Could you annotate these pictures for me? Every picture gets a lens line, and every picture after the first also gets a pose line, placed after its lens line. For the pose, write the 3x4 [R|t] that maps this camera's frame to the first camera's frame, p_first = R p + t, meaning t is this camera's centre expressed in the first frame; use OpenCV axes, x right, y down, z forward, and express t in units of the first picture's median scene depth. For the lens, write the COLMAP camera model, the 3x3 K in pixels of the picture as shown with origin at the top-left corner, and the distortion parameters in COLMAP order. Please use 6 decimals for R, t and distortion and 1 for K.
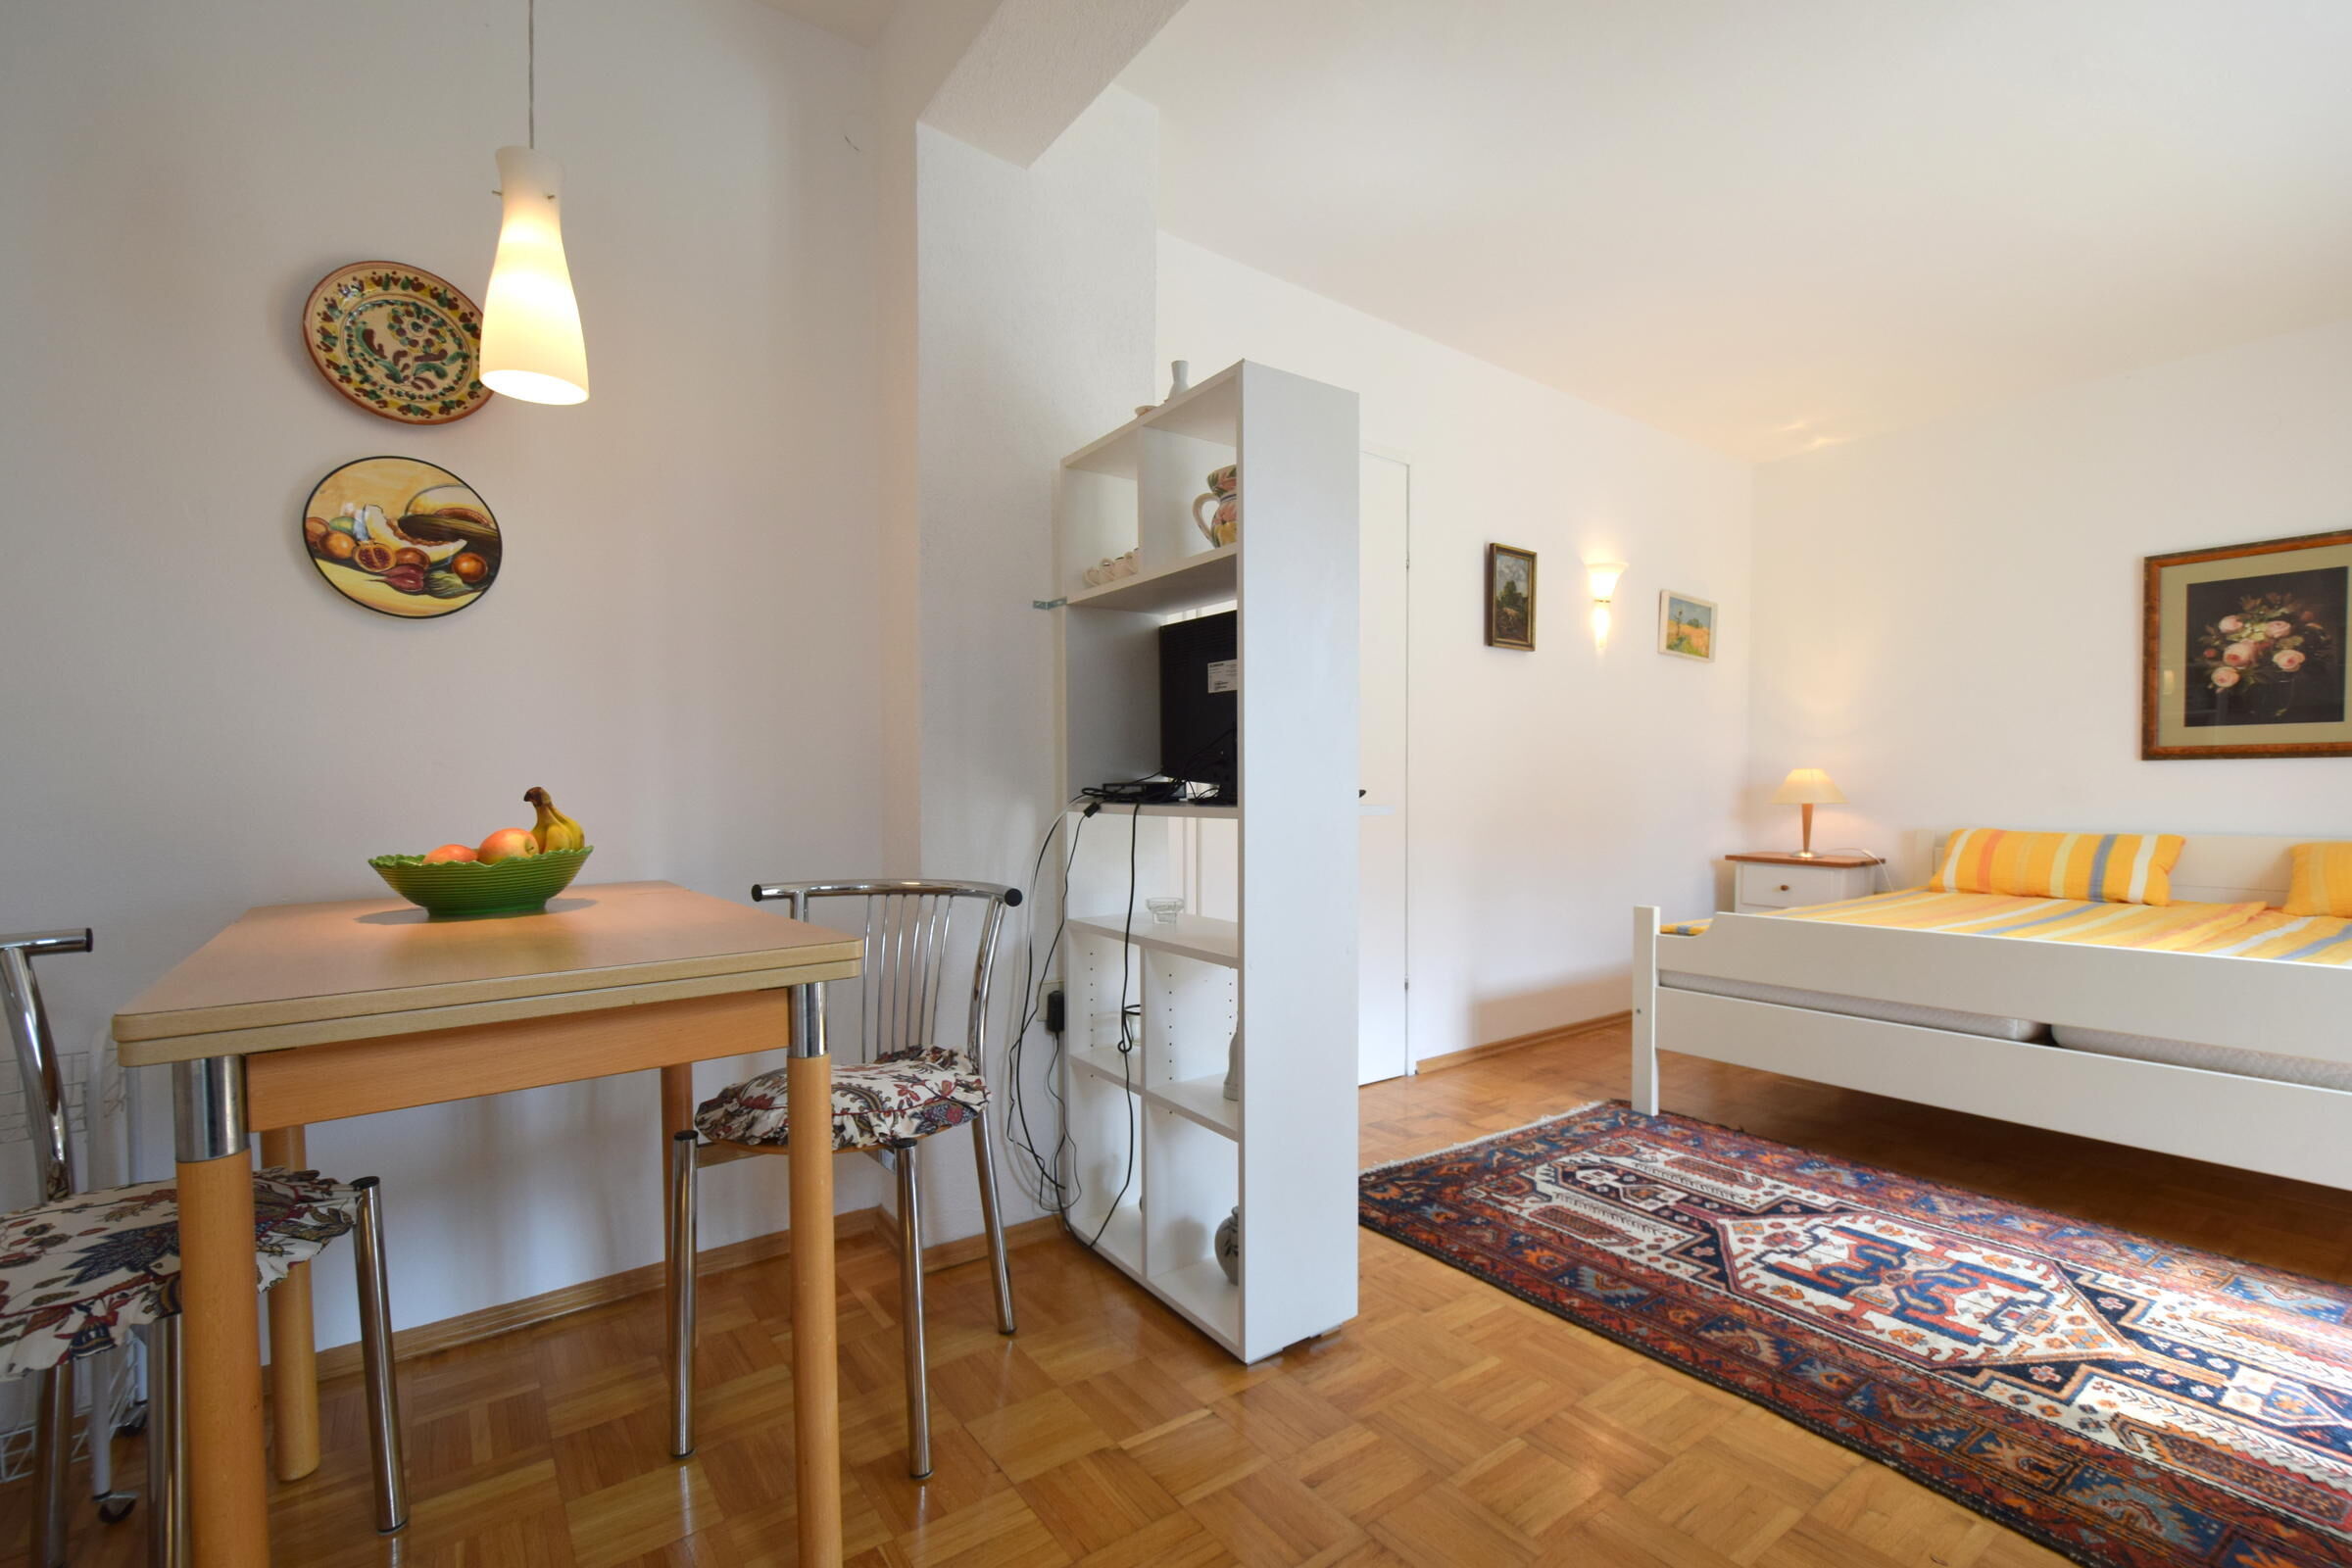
lens RADIAL K [[1031.4, 0, 1165.2], [0, 1031.4, 818.2], [0, 0, 1]] dist [-0.002737, -0.004145]
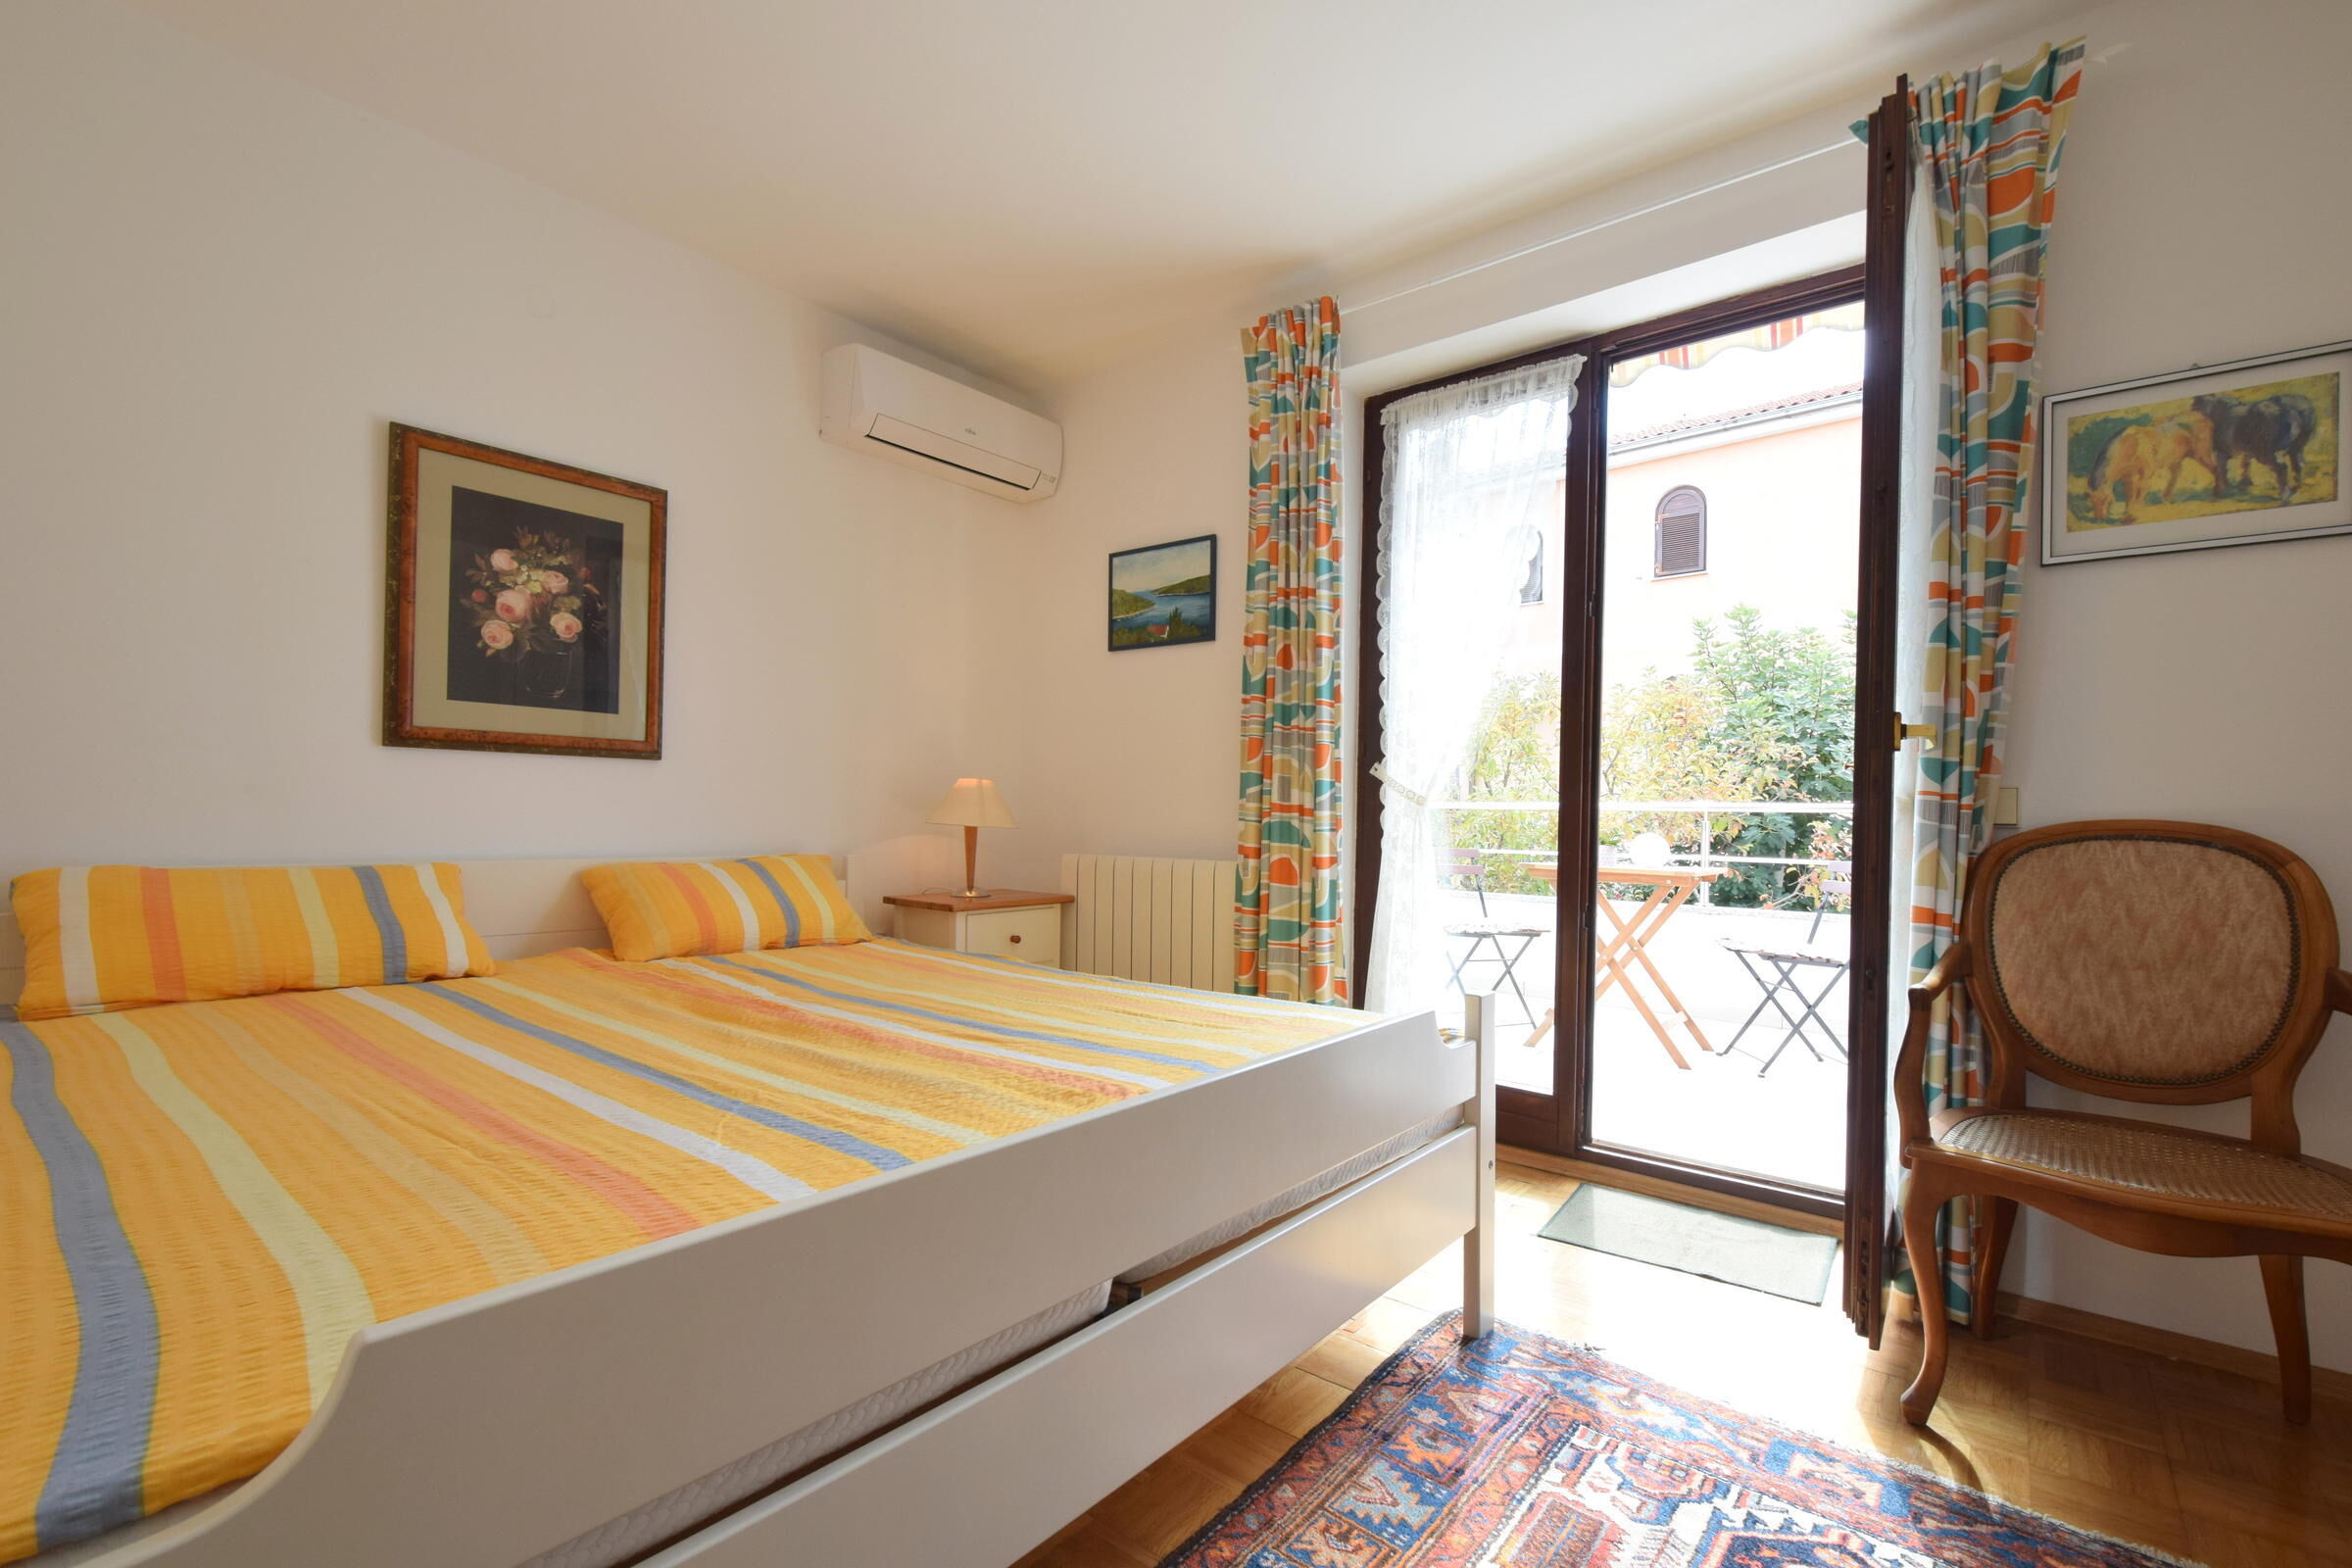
lens RADIAL K [[1031.4, 0, 1181.9], [0, 1031.4, 812.9], [0, 0, 1]] dist [-0.002737, -0.004145]
pose [[-0.266933, 0.000097, 0.963715, 0.407352], [0.003347, 0.999994, 0.000826, -0.026367], [-0.963709, 0.003446, -0.266931, 1.288928]]
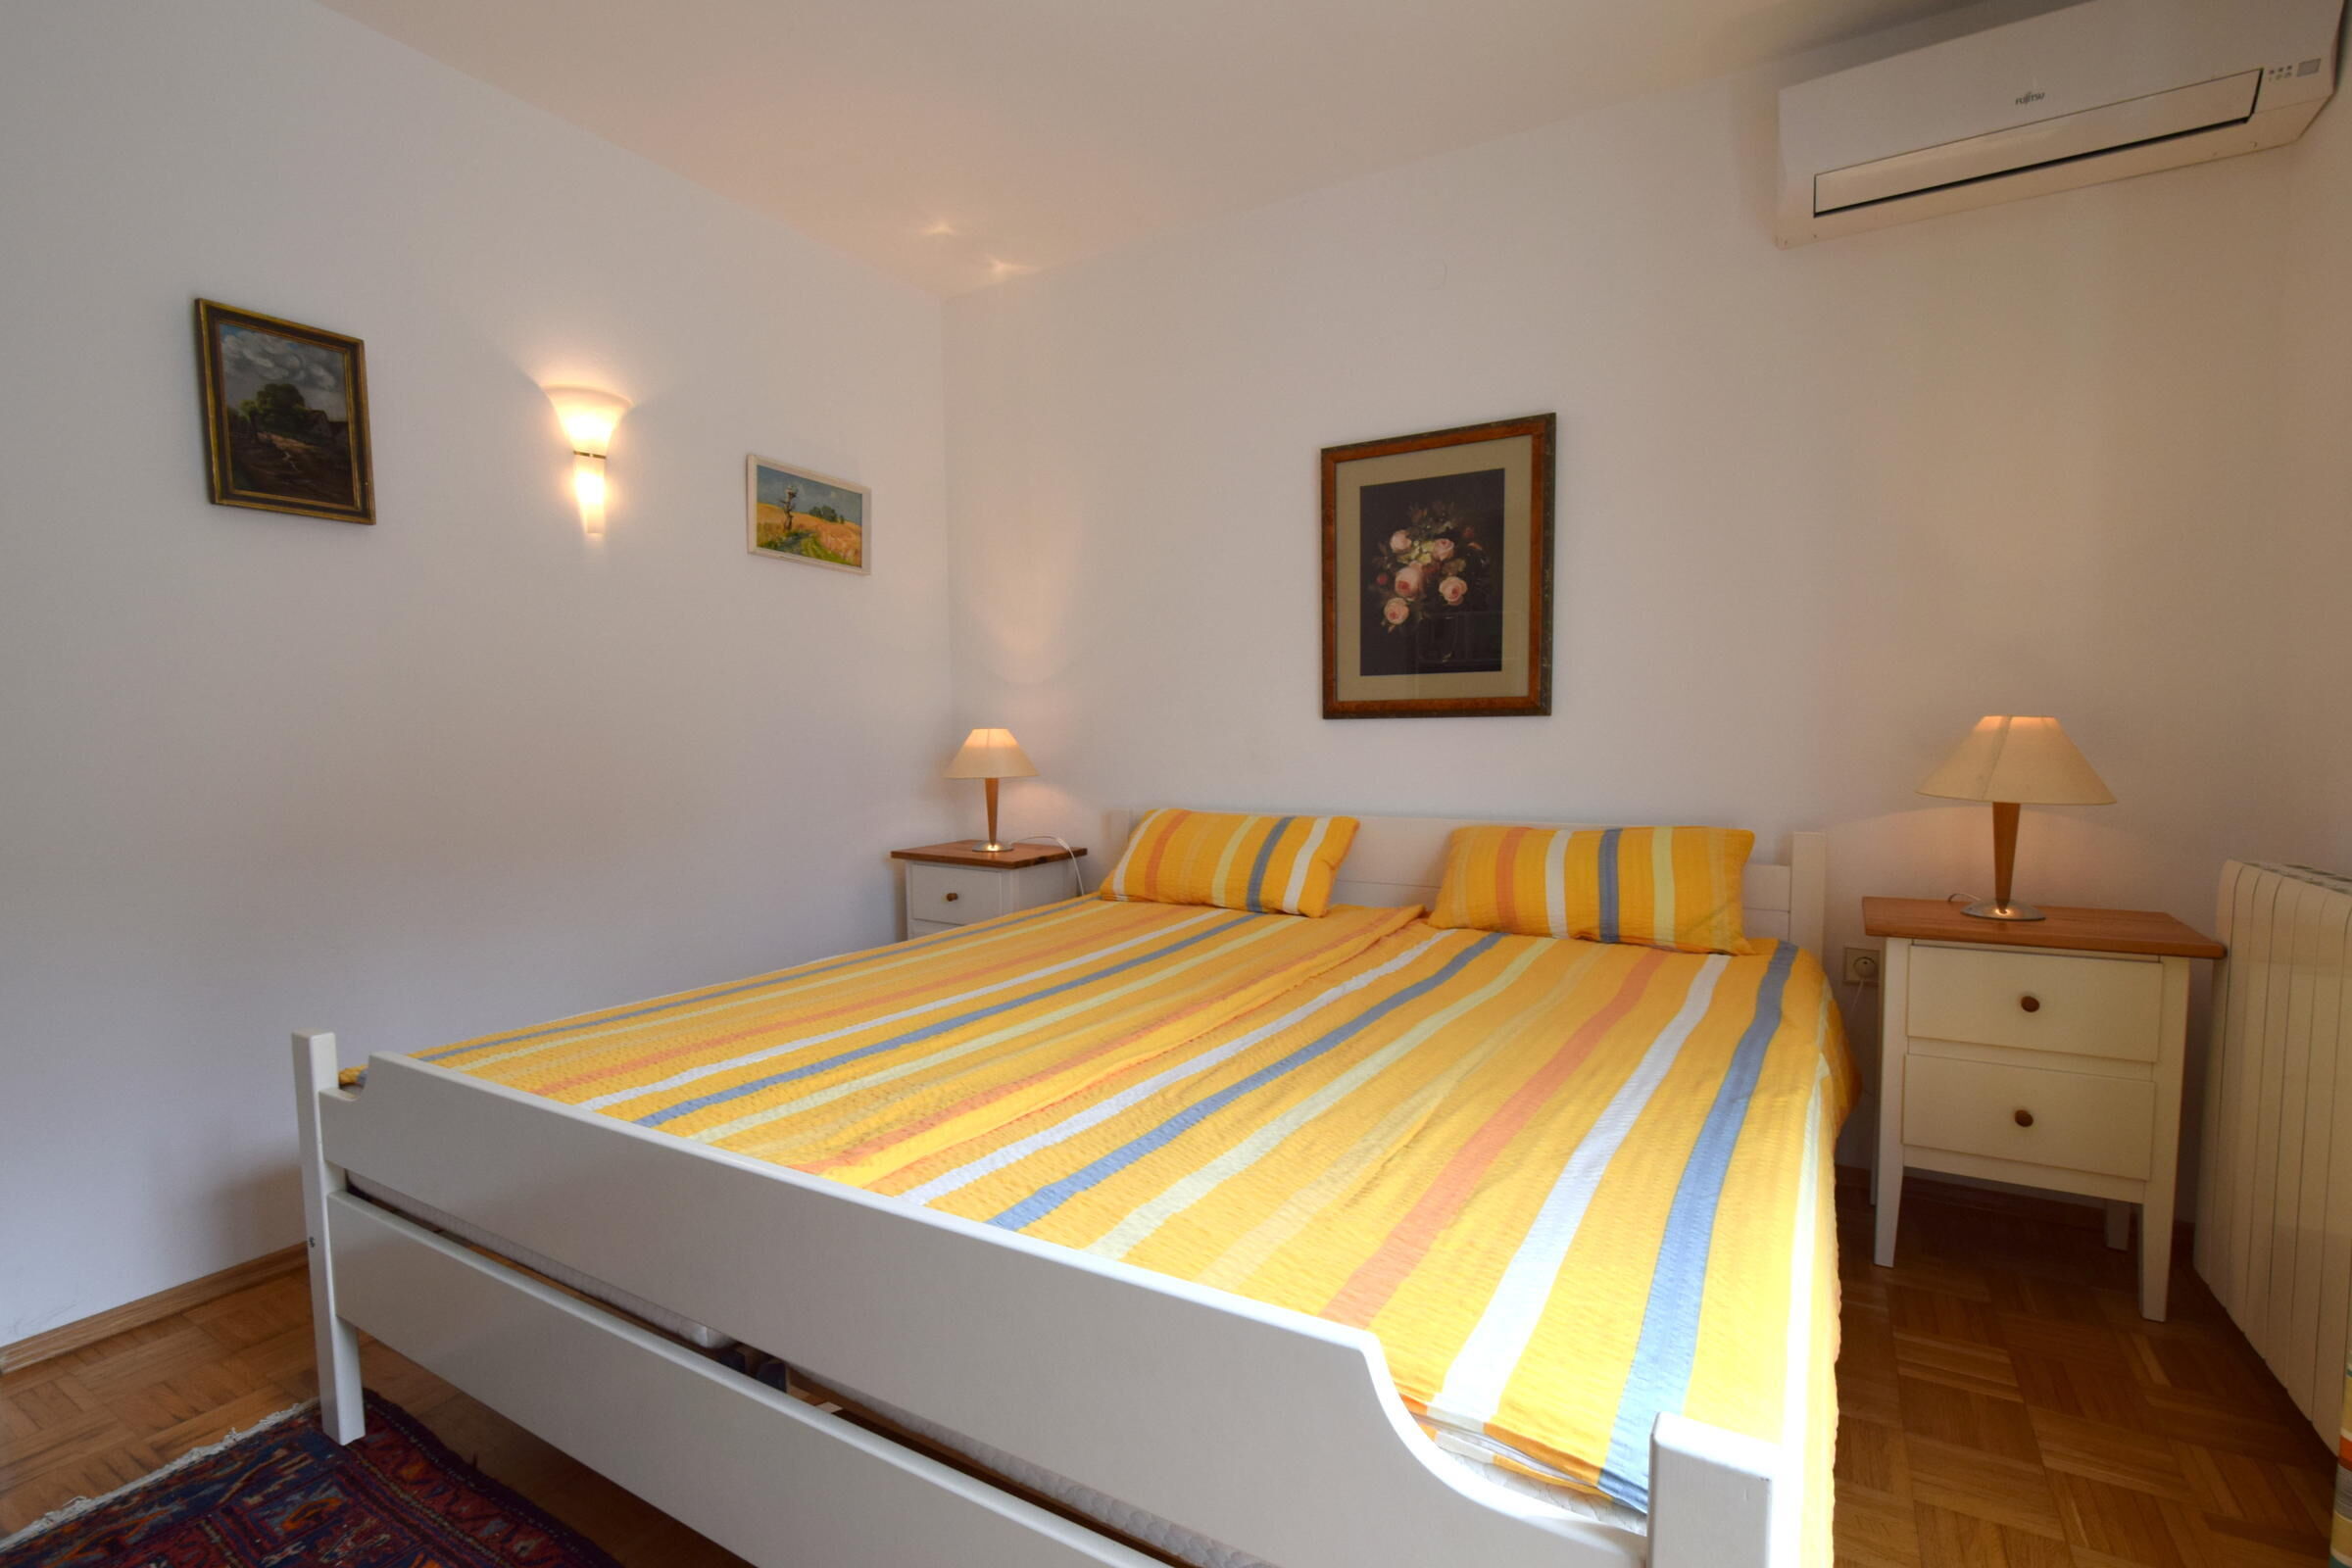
lens RADIAL K [[1031.4, 0, 1202.6], [0, 1031.4, 829.0], [0, 0, 1]] dist [-0.002737, -0.004145]
pose [[0.915950, -0.048360, 0.398368, 1.021622], [0.020660, 0.997078, 0.073537, -0.060334], [-0.400760, -0.059126, 0.914273, 0.591365]]
